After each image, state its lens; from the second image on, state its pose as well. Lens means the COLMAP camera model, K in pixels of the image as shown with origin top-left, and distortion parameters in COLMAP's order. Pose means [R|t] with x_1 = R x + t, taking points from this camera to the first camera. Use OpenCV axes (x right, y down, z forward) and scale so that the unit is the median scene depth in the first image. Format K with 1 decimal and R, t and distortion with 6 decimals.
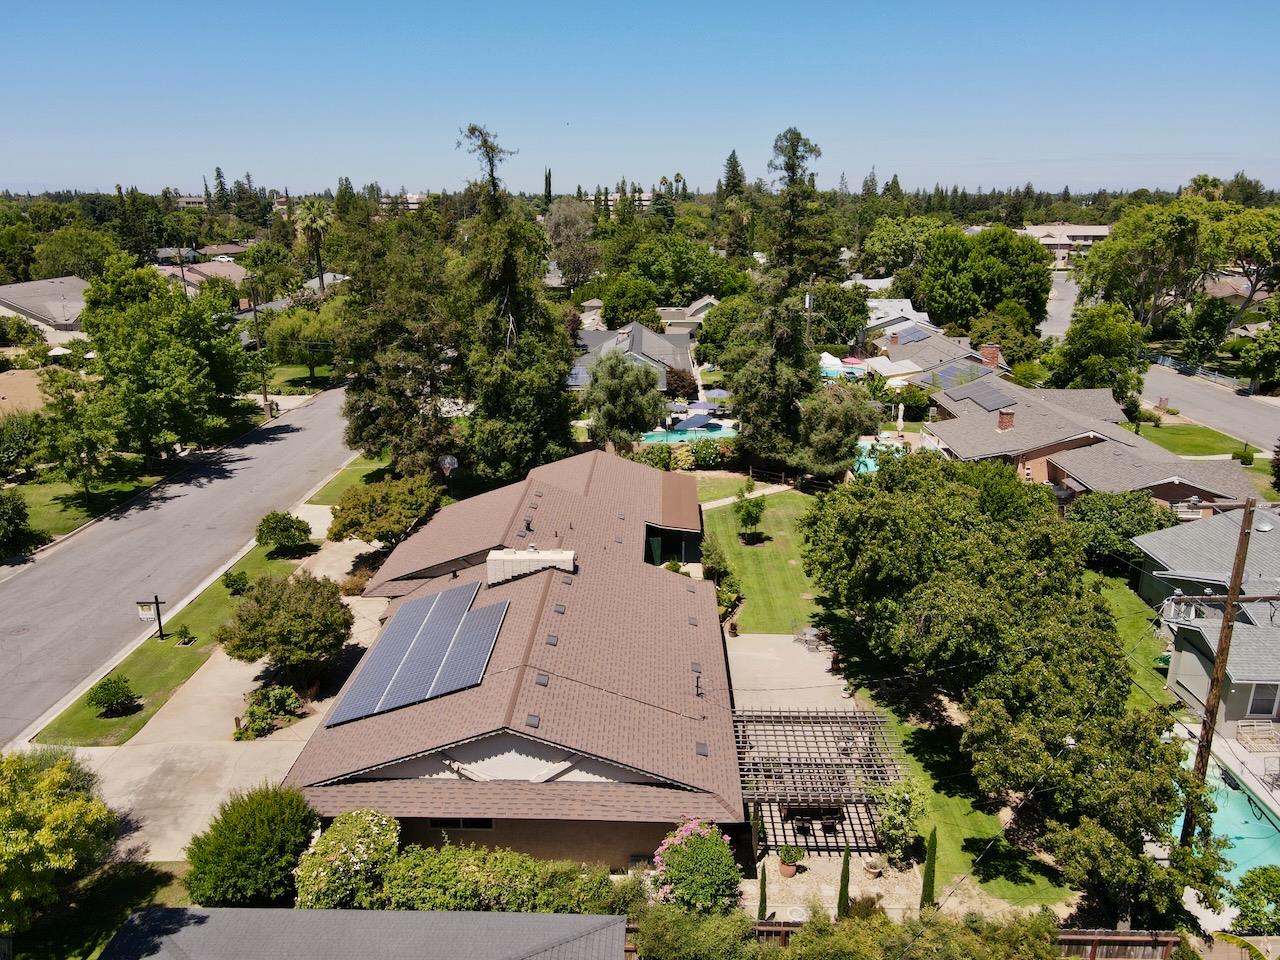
lens RADIAL K [[938.1, 0, 640.0], [0, 938.1, 480.0], [0, 0, 1]] dist [0.001687, 0.010652]
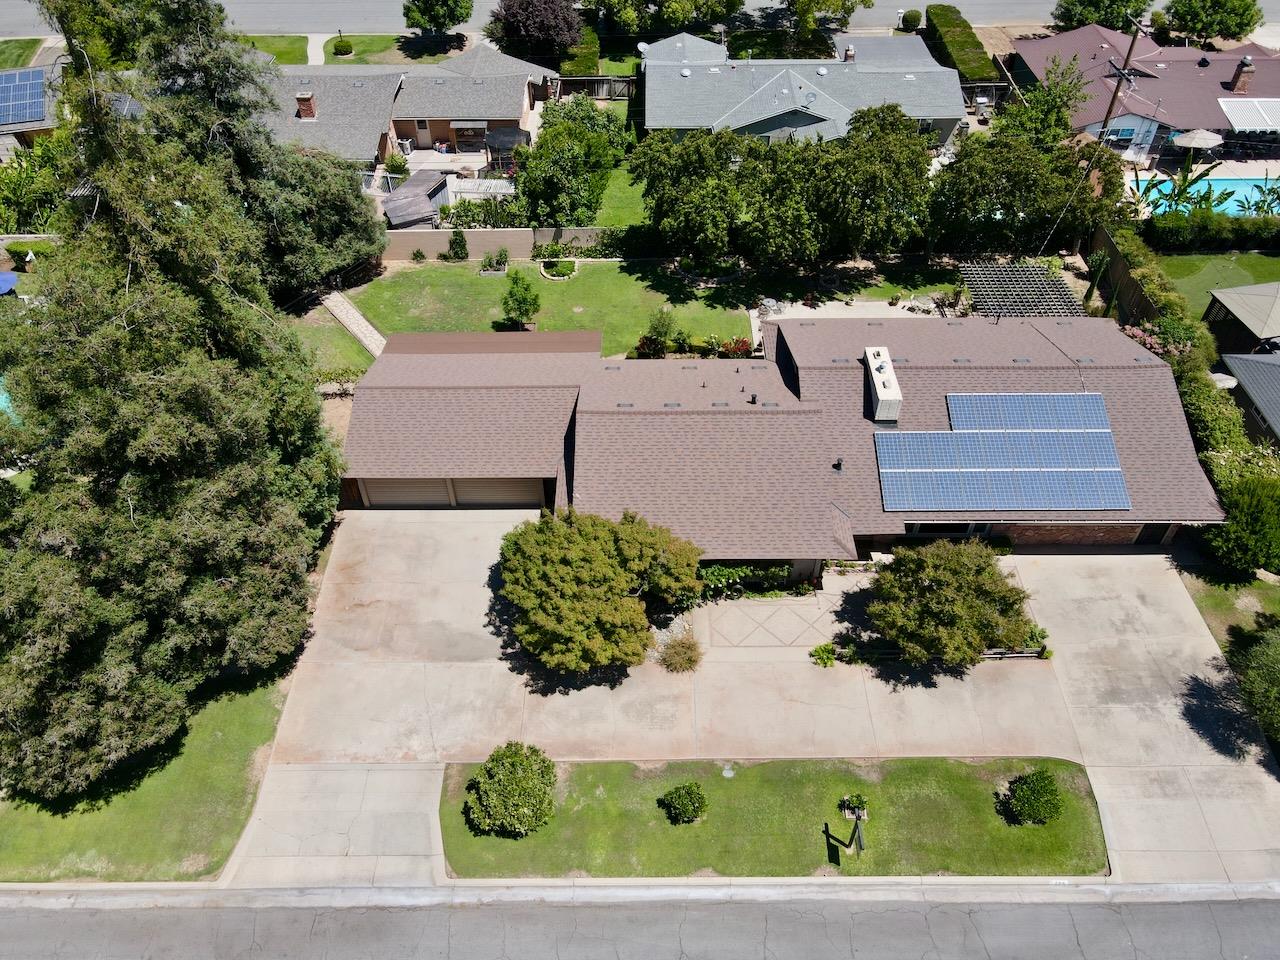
lens RADIAL K [[938.1, 0, 640.0], [0, 938.1, 480.0], [0, 0, 1]] dist [0.001687, 0.010652]
pose [[-0.021516, -0.707342, 0.706544, -0.883489], [0.295935, 0.670532, 0.680301, -0.593336], [-0.954966, 0.223728, 0.194900, 1.040931]]
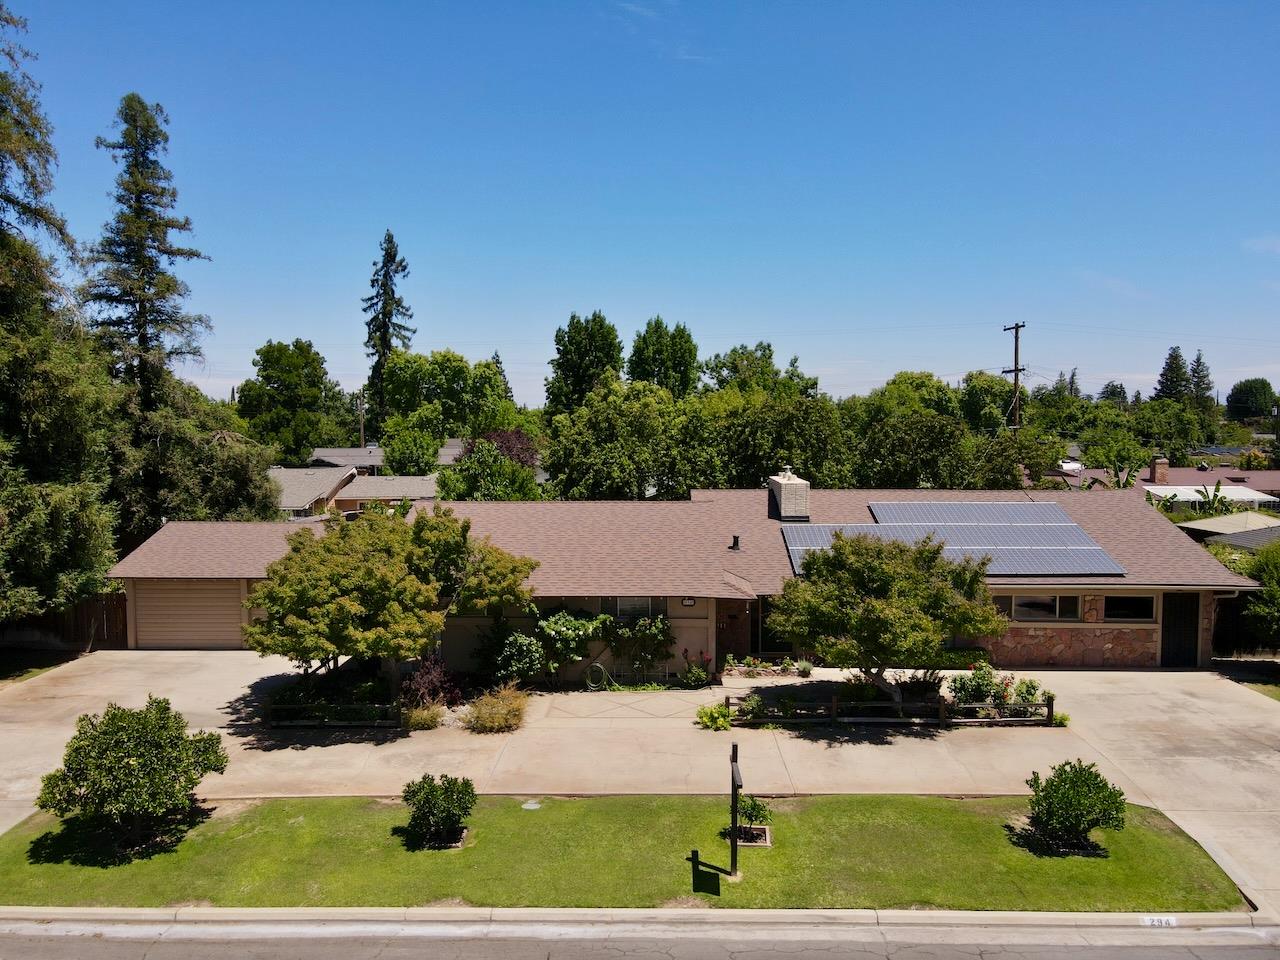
lens RADIAL K [[938.1, 0, 640.0], [0, 938.1, 480.0], [0, 0, 1]] dist [0.001687, 0.010652]
pose [[-0.002168, -0.054117, 0.998532, -0.946105], [0.291929, 0.955004, 0.052392, -0.006630], [-0.956438, 0.291614, 0.013728, 1.078788]]
